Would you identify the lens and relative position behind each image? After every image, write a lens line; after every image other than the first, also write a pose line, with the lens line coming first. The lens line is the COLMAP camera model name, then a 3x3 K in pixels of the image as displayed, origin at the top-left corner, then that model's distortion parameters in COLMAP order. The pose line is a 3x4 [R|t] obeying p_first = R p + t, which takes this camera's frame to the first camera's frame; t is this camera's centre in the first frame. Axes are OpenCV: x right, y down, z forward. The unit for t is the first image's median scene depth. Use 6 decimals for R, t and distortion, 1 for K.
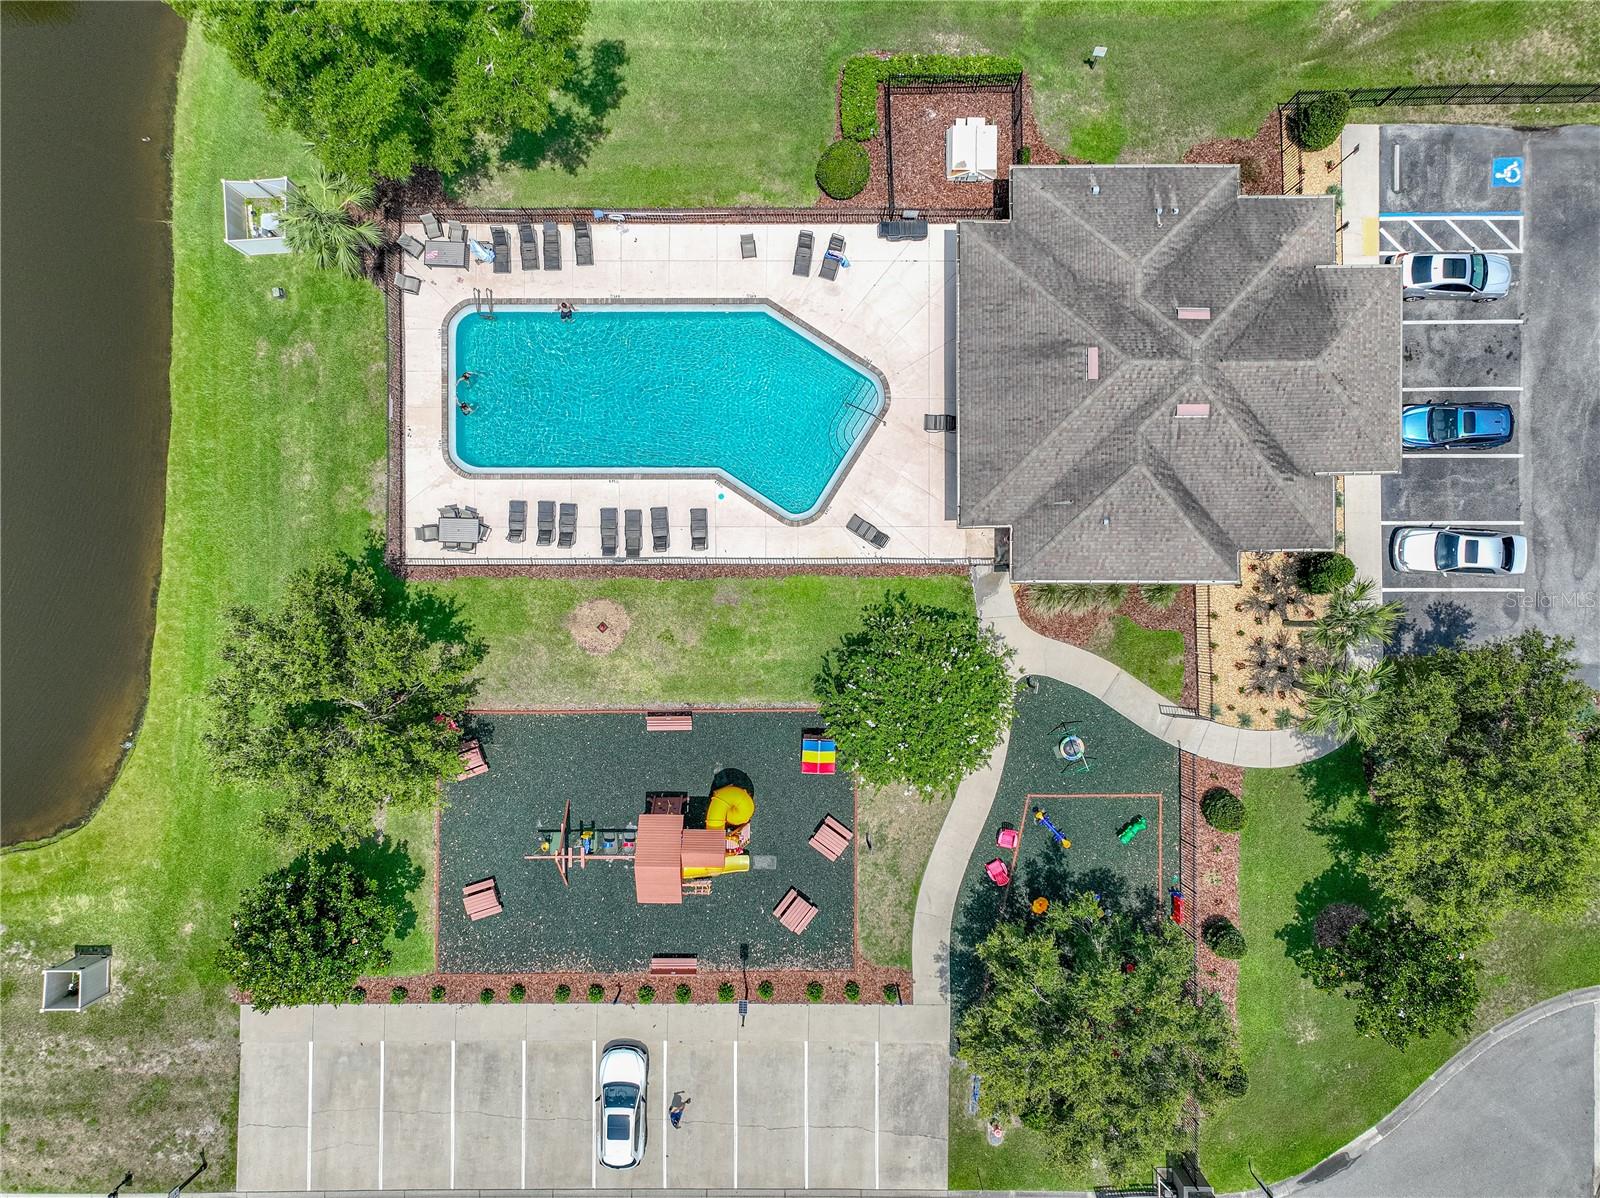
lens RADIAL K [[1140.3, 0, 800.0], [0, 1140.3, 599.0], [0, 0, 1]] dist [0.005357, 0.032952]
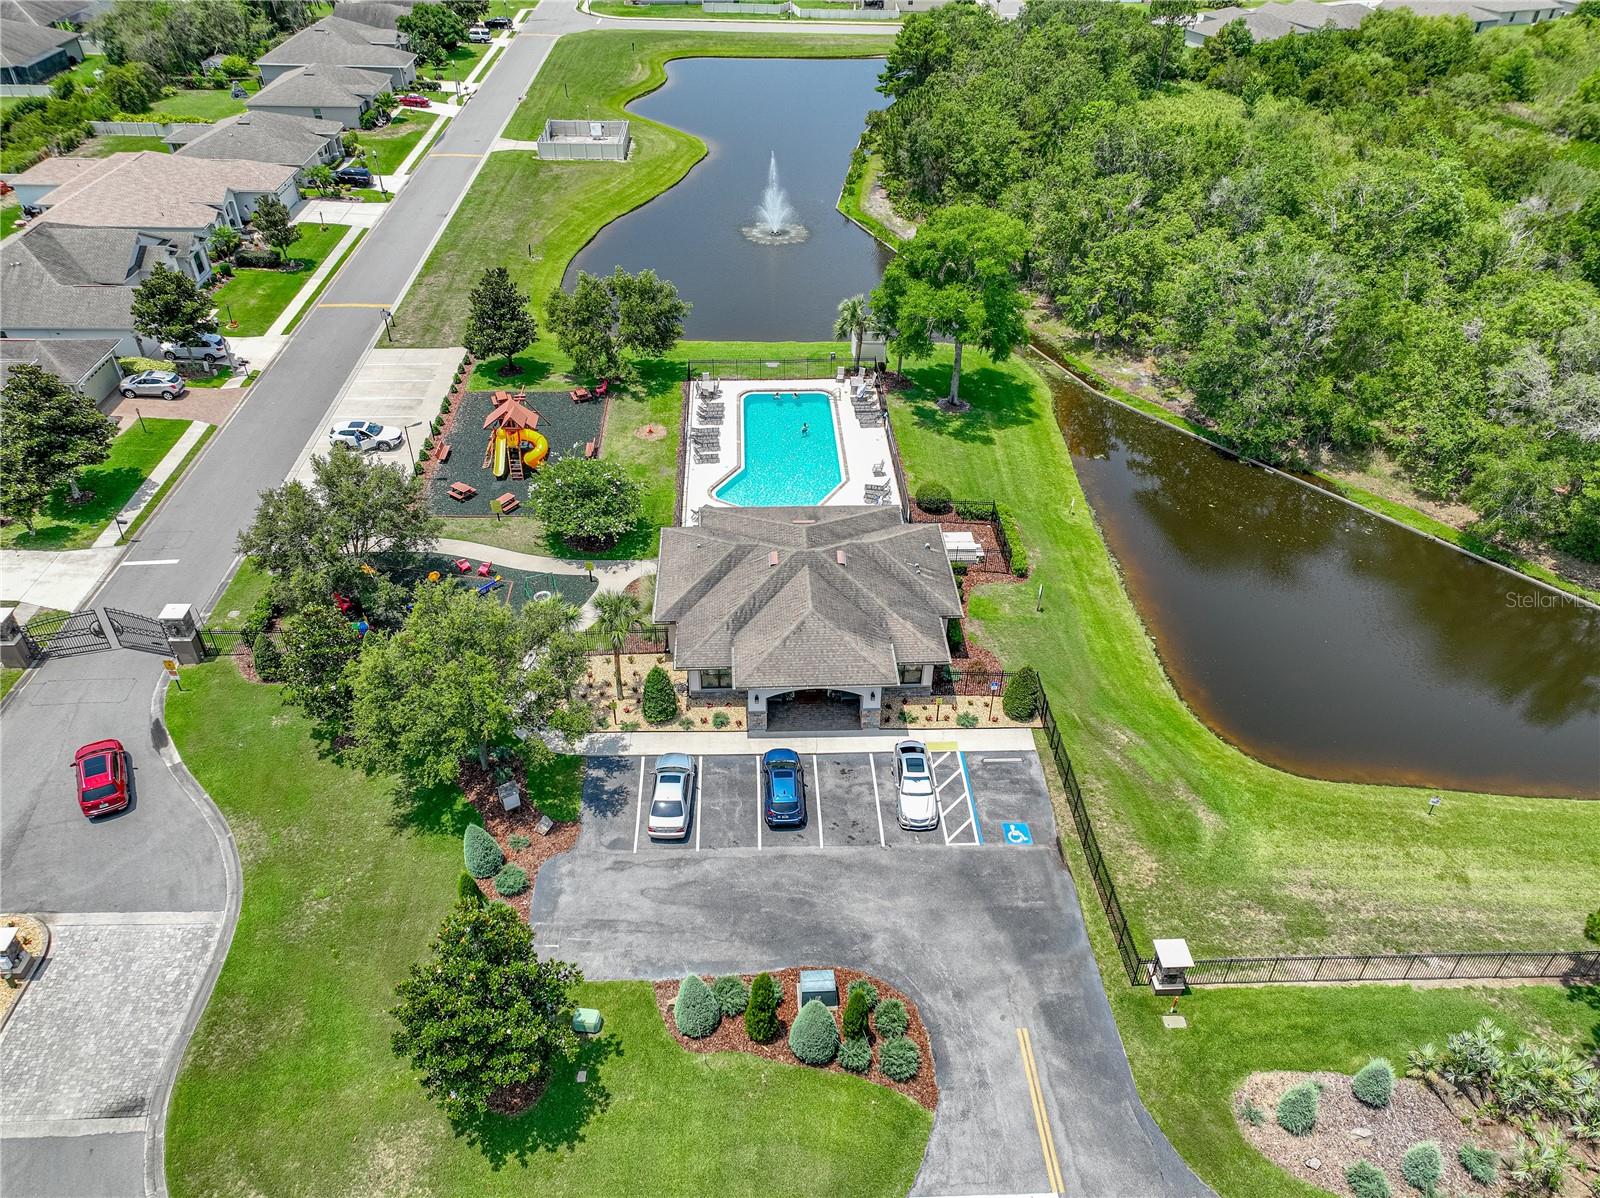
lens RADIAL K [[1140.3, 0, 800.0], [0, 1140.3, 599.0], [0, 0, 1]] dist [0.005357, 0.032952]
pose [[0.045454, 0.599906, -0.798778, 1.352193], [-0.998953, 0.023213, -0.039412, -0.126056], [-0.005101, 0.799733, 0.600334, 0.167811]]
